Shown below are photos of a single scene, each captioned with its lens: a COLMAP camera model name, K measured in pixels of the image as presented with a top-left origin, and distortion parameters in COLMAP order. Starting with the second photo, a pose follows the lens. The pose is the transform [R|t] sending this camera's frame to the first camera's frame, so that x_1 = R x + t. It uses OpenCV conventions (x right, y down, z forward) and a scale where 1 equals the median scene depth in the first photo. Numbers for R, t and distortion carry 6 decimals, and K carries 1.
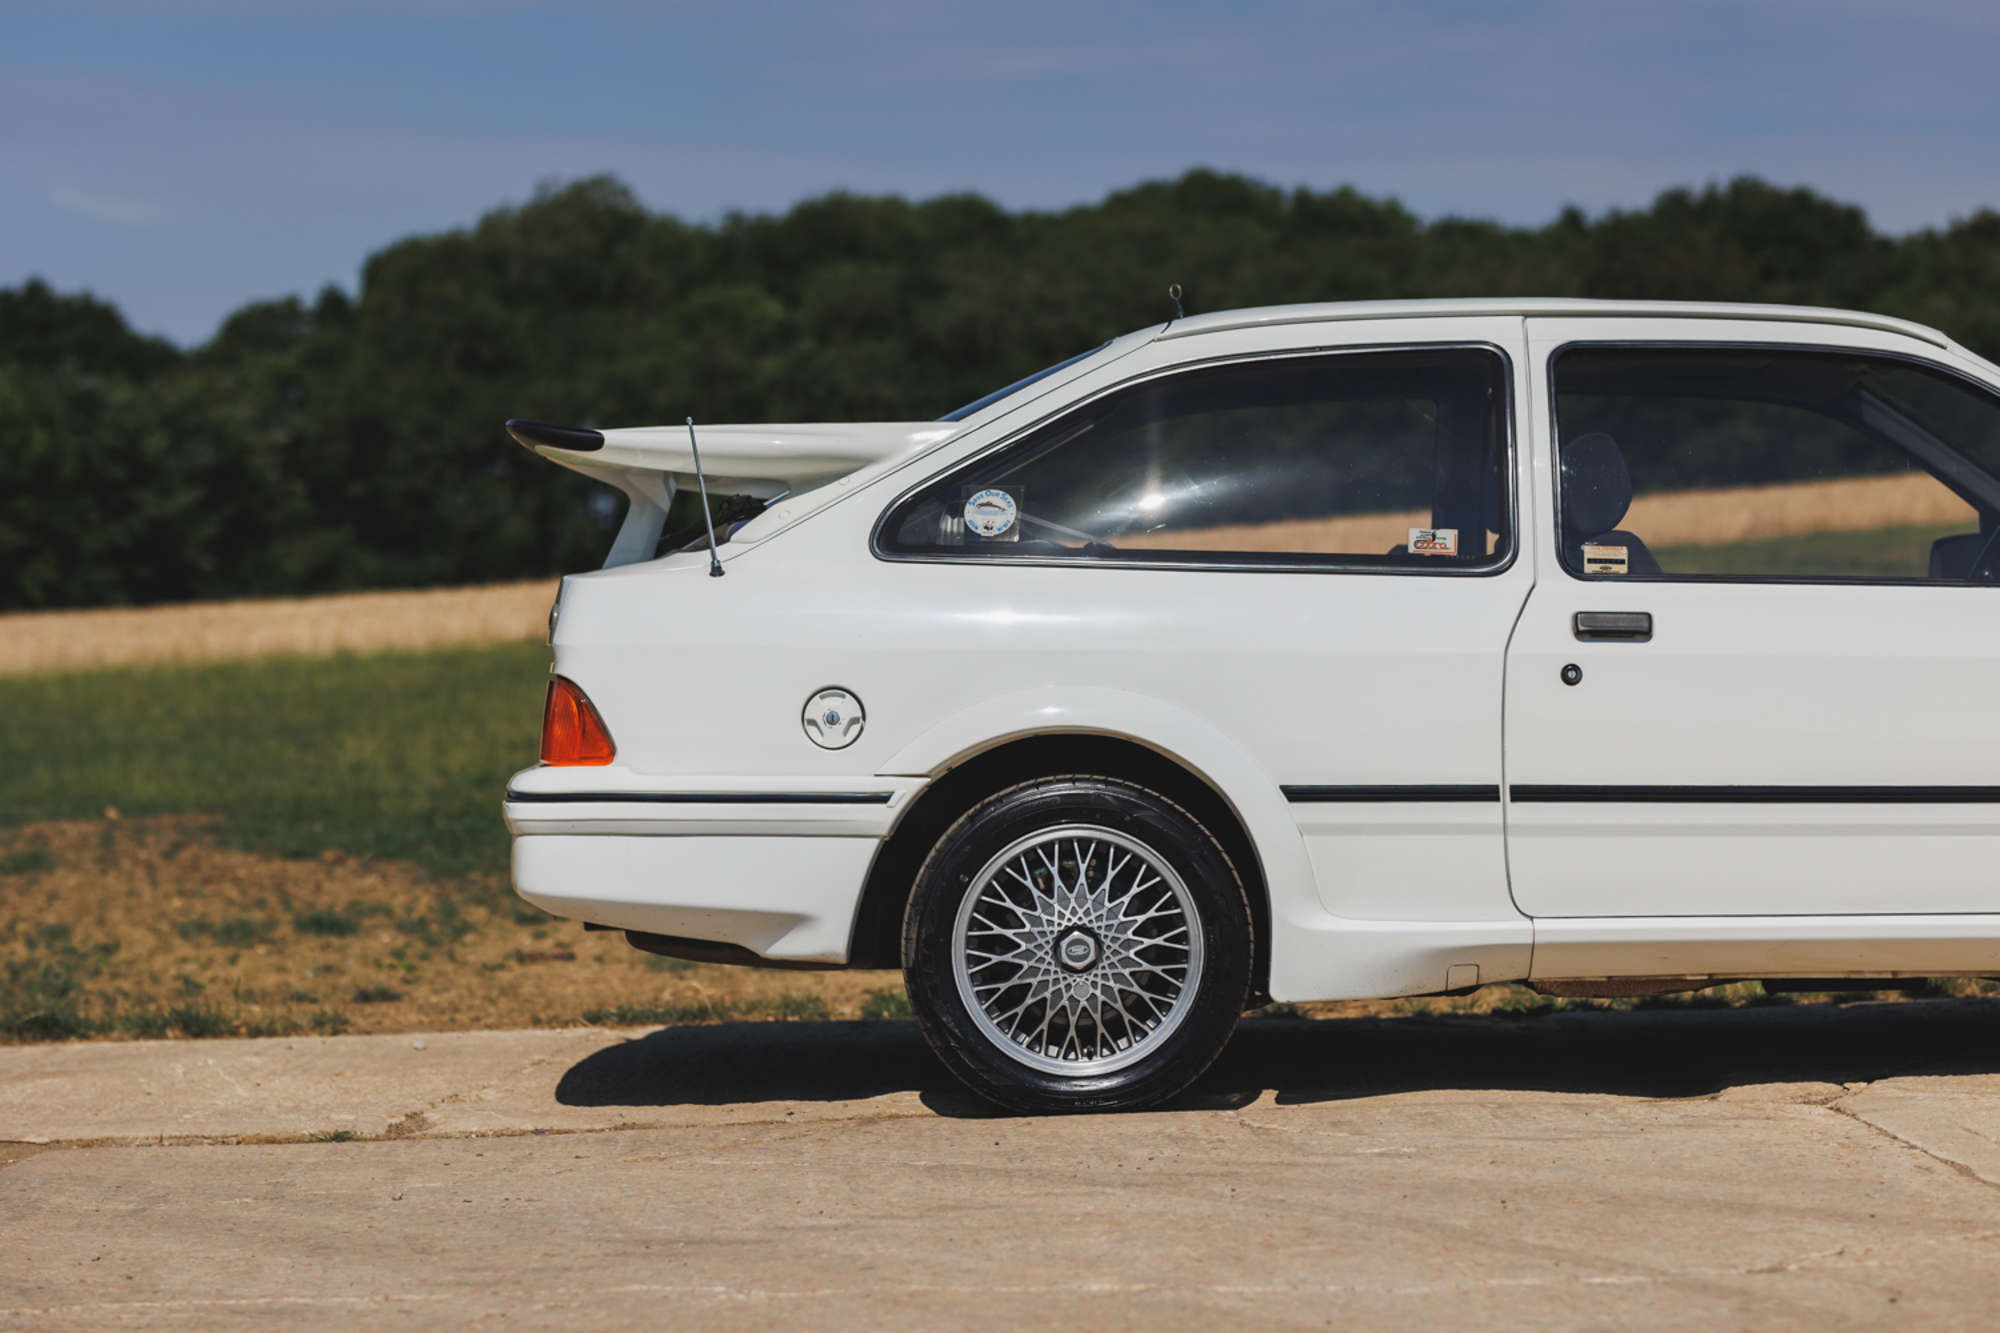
lens RADIAL K [[4944.6, 0, 1041.9], [0, 4944.6, 569.4], [0, 0, 1]] dist [-0.000840, -0.193161]
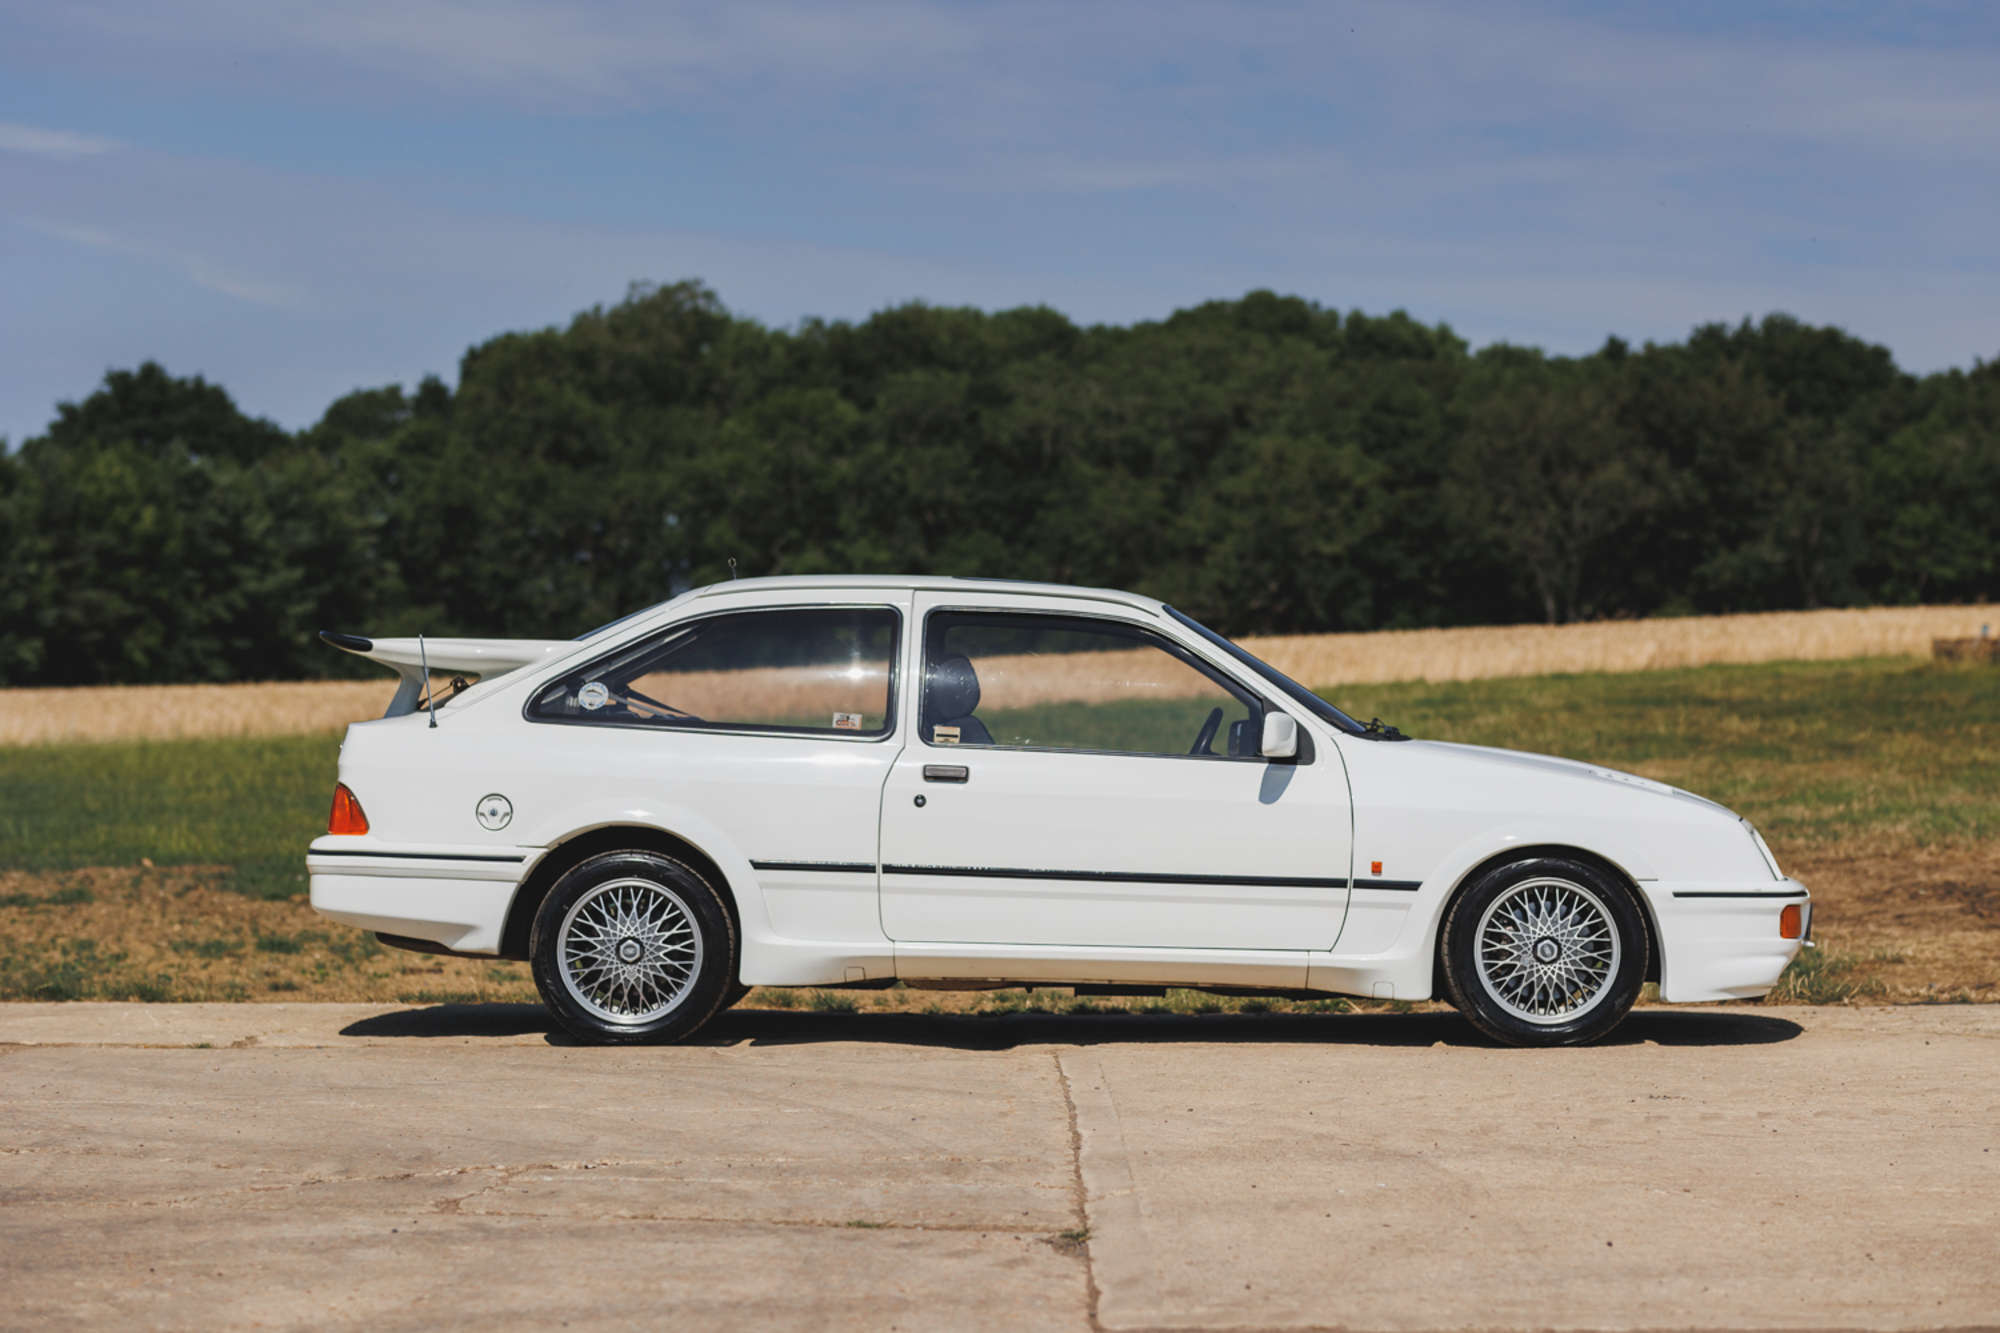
lens RADIAL K [[4836.1, 0, 1026.2], [0, 4836.1, 569.6], [0, 0, 1]] dist [-0.008284, -0.026399]
pose [[0.999258, 0.031634, -0.021975, 0.082264], [-0.032045, 0.999313, -0.018602, -0.013480], [0.021371, 0.019293, 0.999585, -0.317553]]
